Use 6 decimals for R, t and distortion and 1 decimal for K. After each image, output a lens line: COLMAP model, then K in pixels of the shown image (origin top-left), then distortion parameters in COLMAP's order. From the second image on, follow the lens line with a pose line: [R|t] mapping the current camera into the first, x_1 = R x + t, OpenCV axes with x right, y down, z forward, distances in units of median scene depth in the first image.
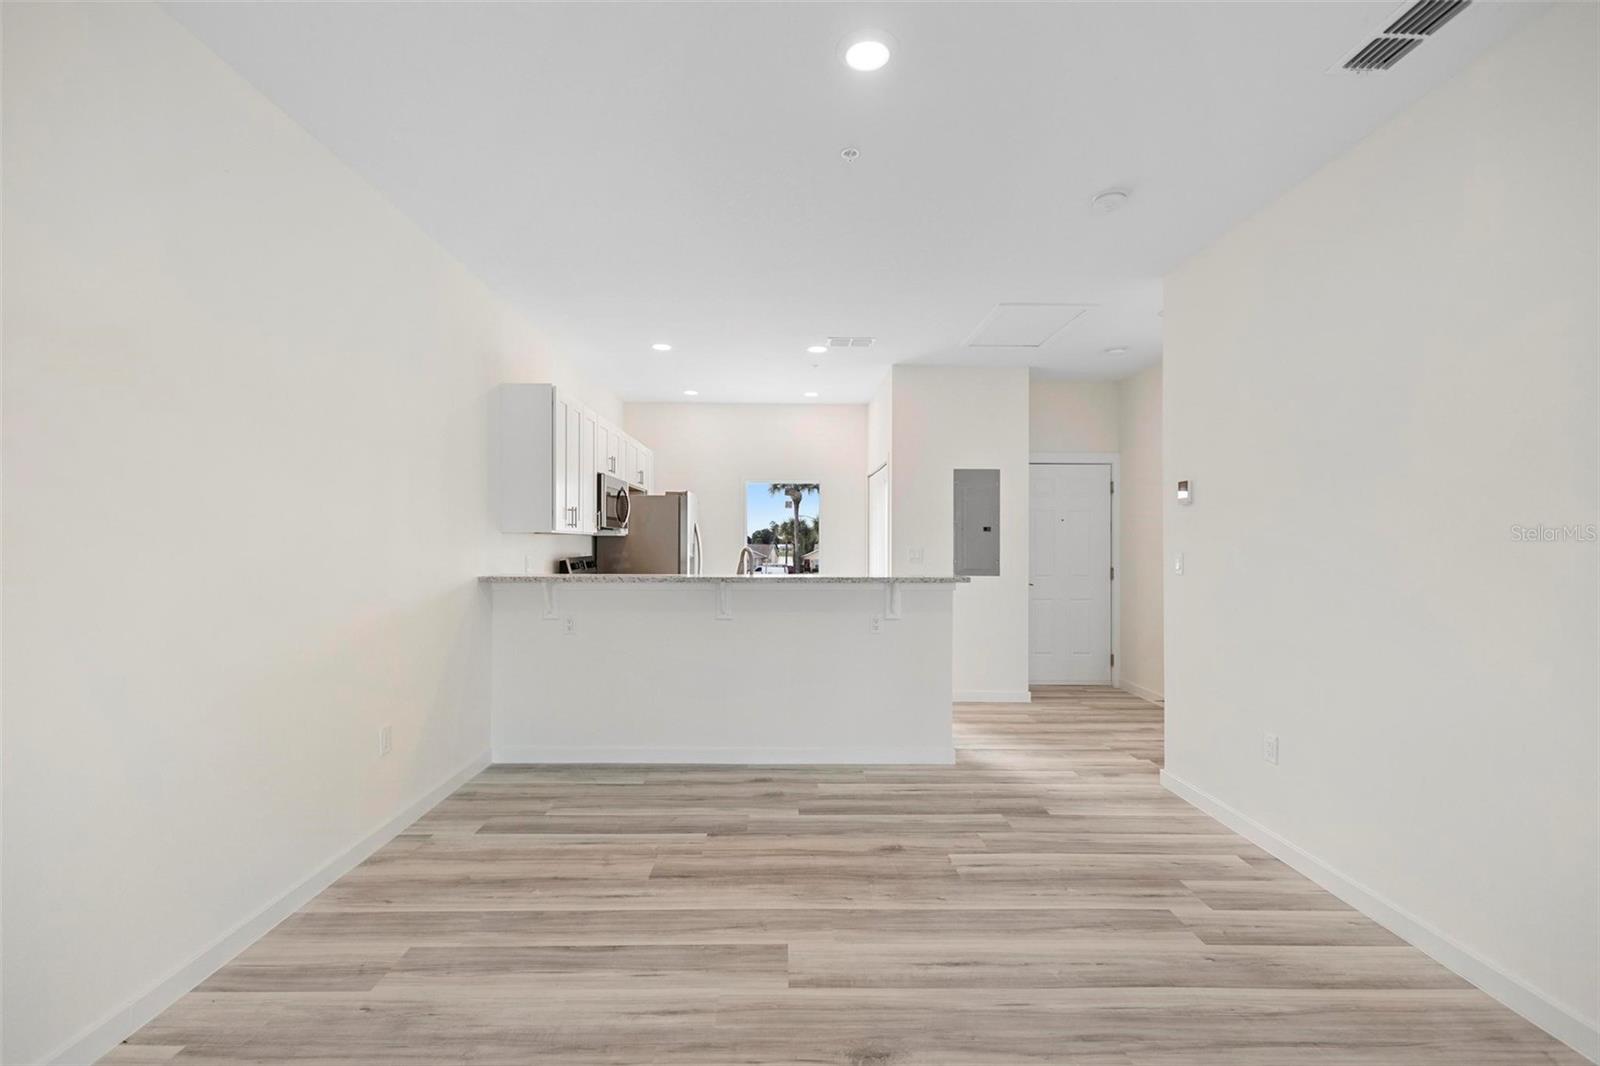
lens RADIAL K [[748.3, 0, 800.6], [0, 748.3, 540.1], [0, 0, 1]] dist [0.001003, 0.000154]
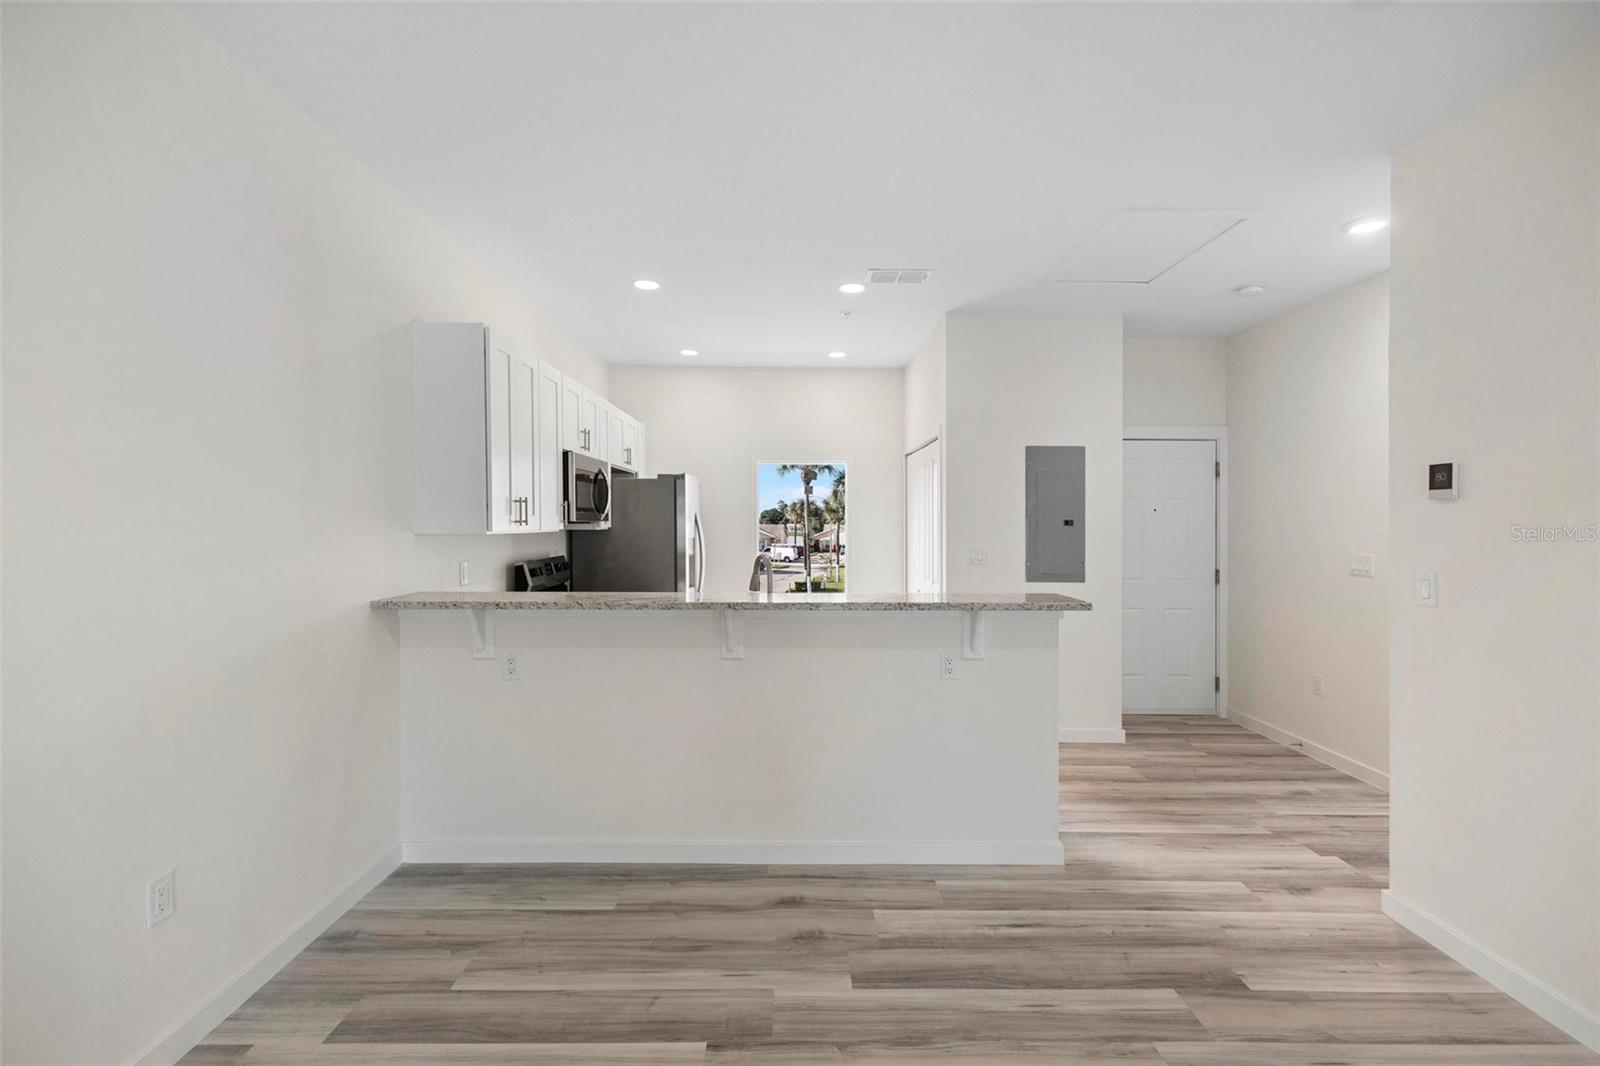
lens RADIAL K [[741.7, 0, 845.2], [0, 741.7, 538.0], [0, 0, 1]] dist [-0.000405, -0.000181]
pose [[0.998747, -0.004572, 0.049837, -0.030791], [0.003238, 0.999635, 0.026812, -0.026461], [-0.049941, -0.026617, 0.998397, 0.305802]]
